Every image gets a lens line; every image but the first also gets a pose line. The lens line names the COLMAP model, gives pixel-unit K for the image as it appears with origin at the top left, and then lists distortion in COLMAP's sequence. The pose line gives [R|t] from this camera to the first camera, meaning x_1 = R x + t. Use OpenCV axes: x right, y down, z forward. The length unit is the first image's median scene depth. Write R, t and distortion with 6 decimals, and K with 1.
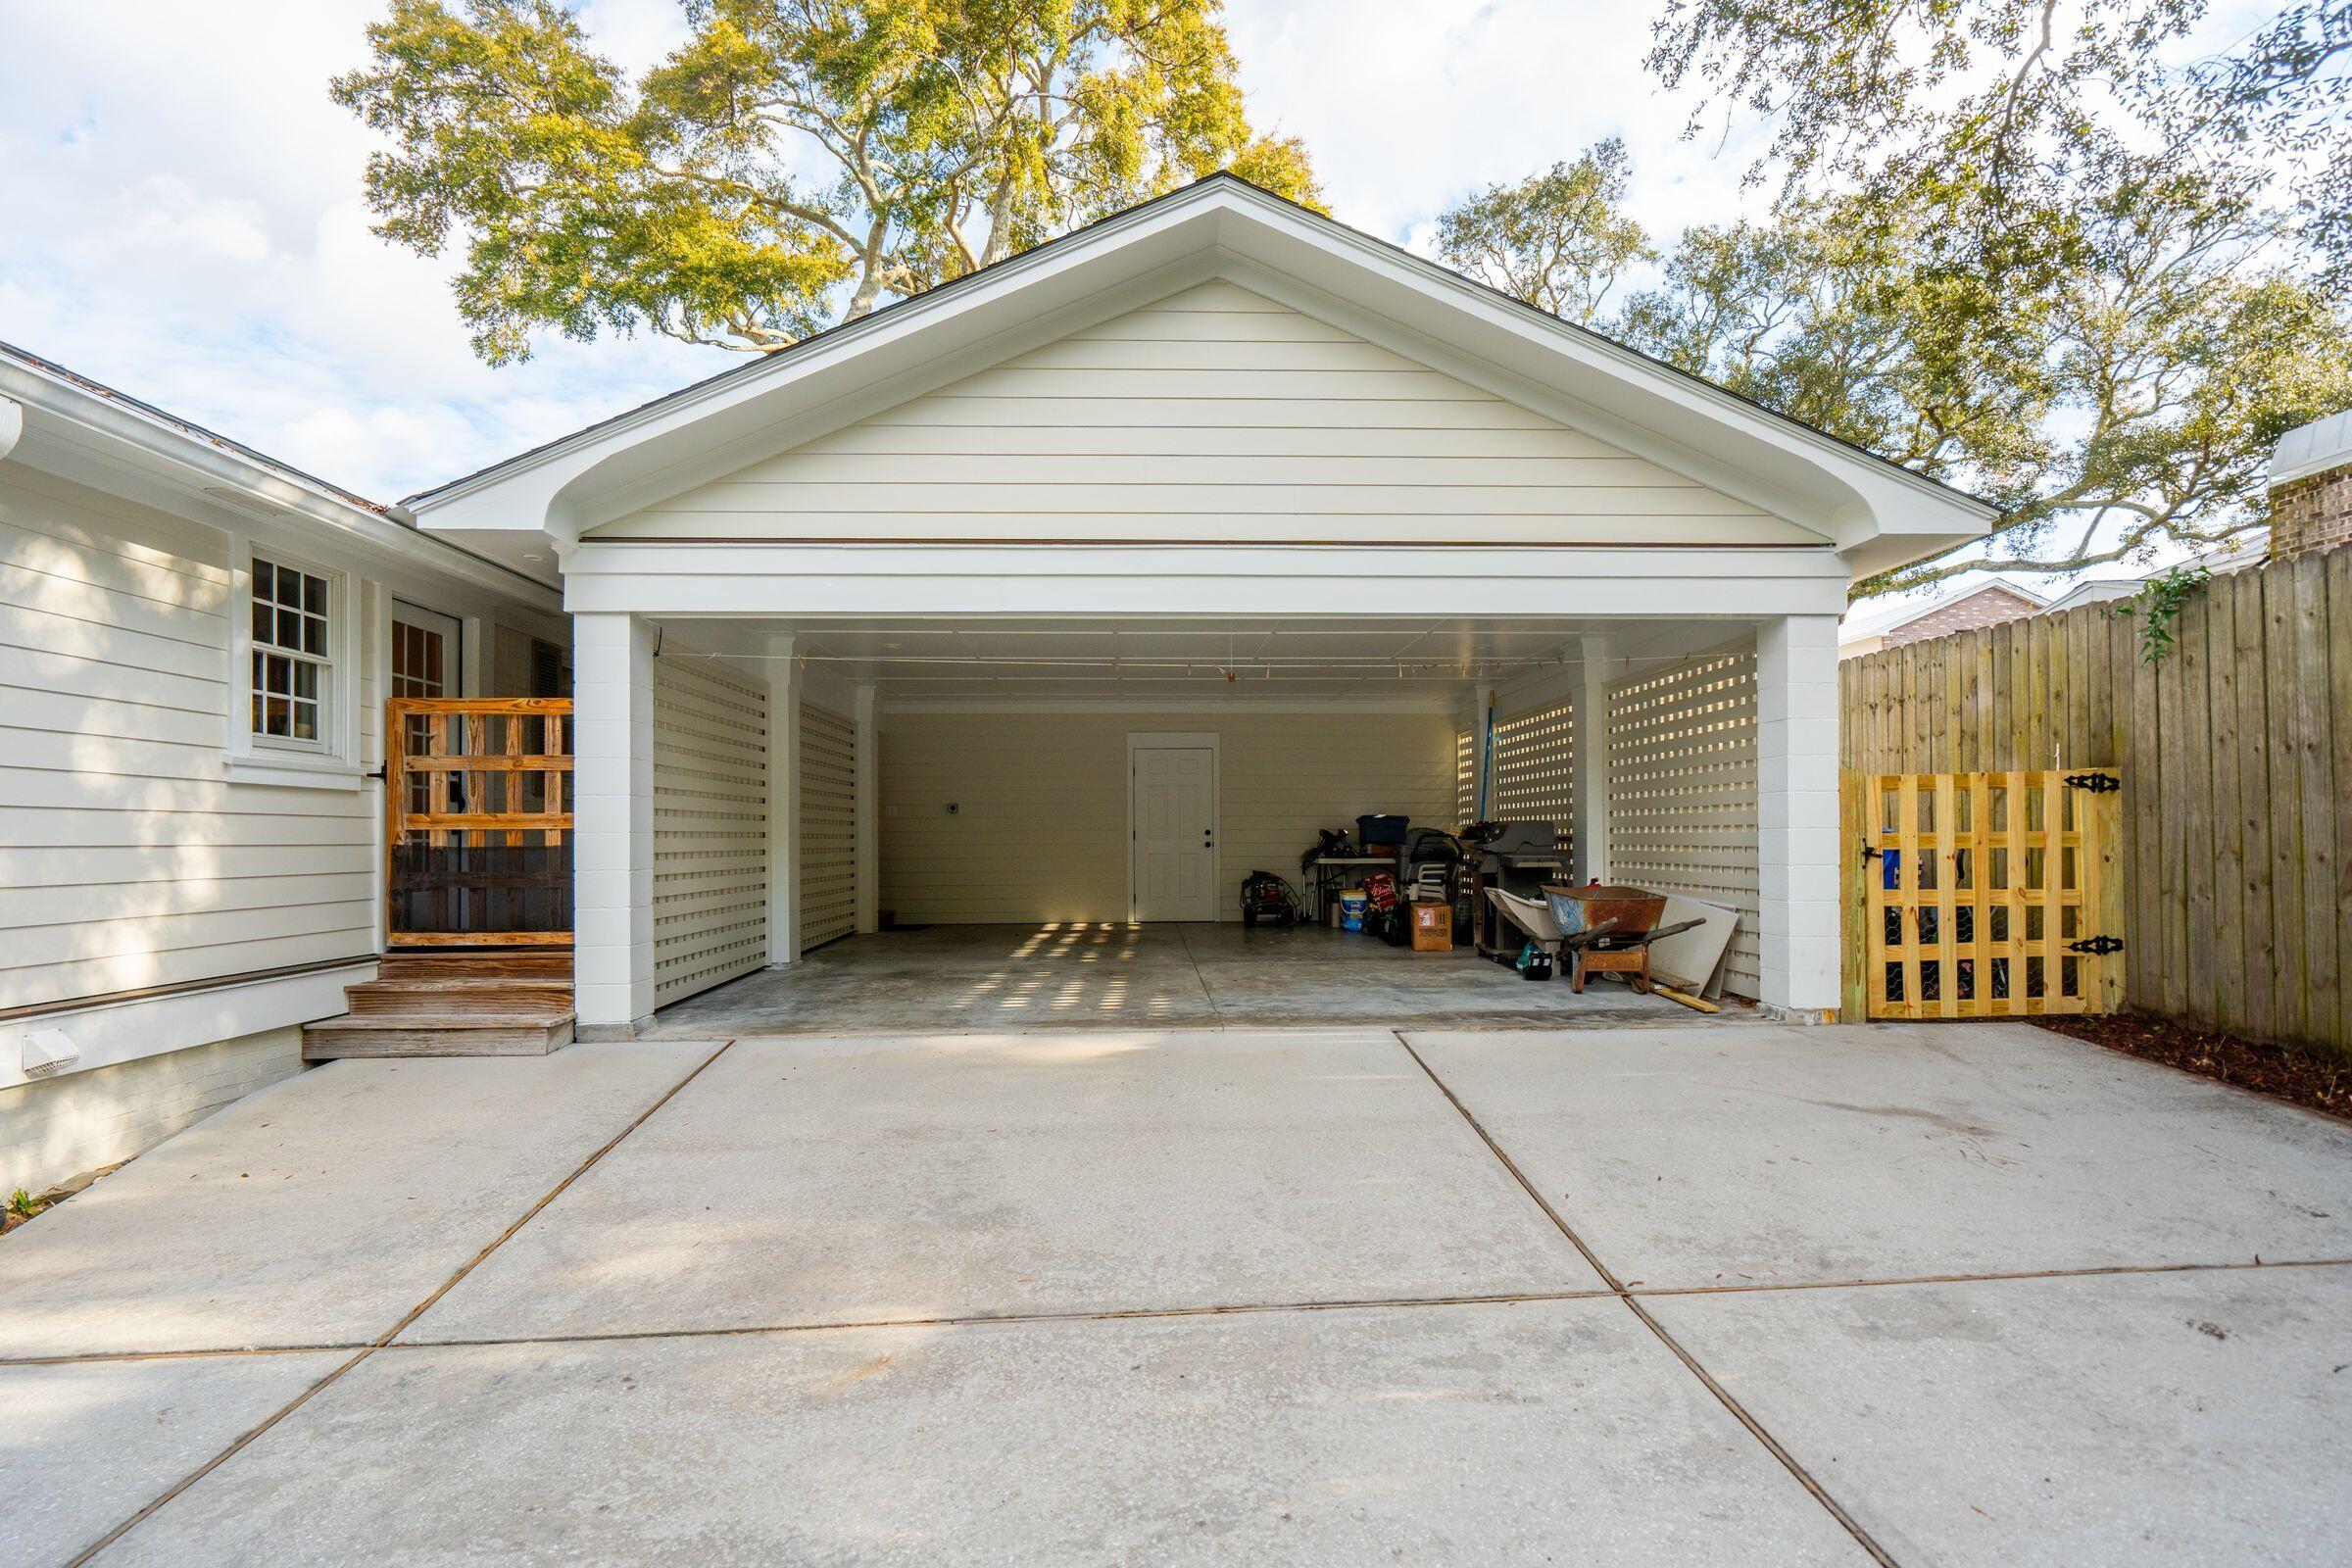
lens RADIAL K [[1092.0, 0, 1173.2], [0, 1092.0, 830.0], [0, 0, 1]] dist [-0.002467, -0.000065]
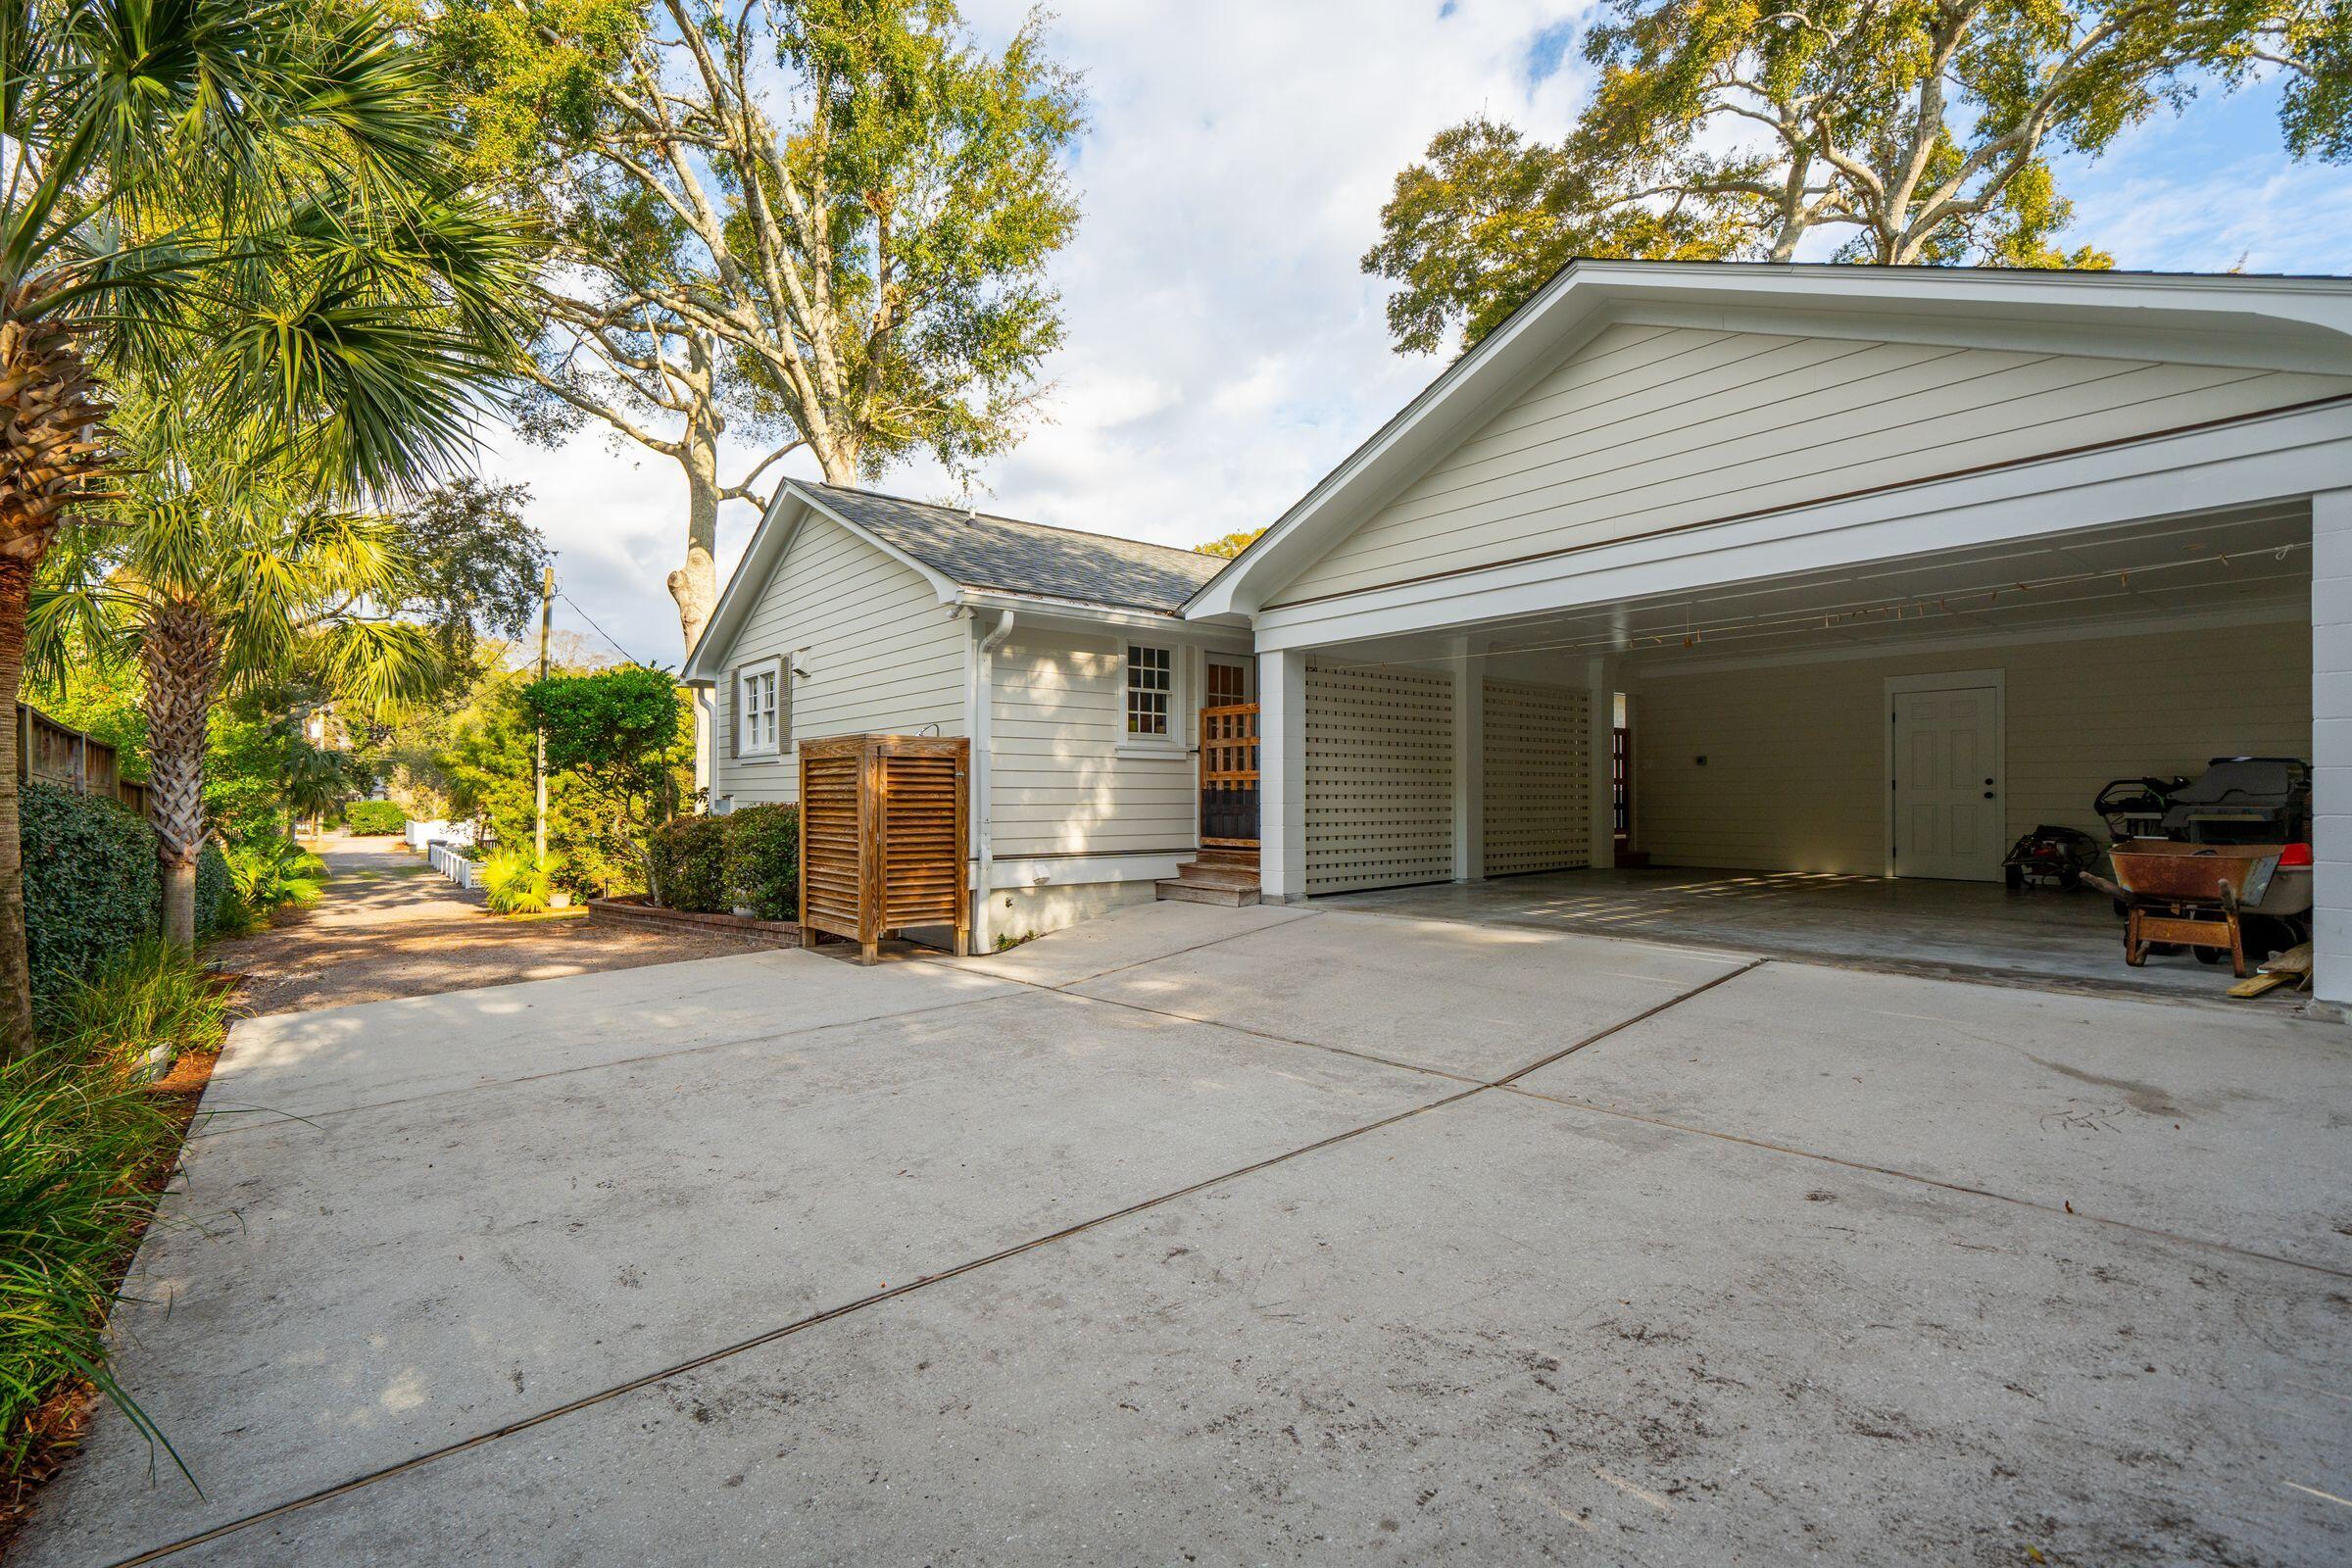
lens RADIAL K [[1068.4, 0, 1164.9], [0, 1068.4, 786.2], [0, 0, 1]] dist [-0.000104, 0.000637]
pose [[0.588732, -0.003506, -0.808321, 0.746115], [0.002216, 0.999994, -0.002723, 0.014757], [0.808325, -0.000188, 0.588736, -0.112394]]
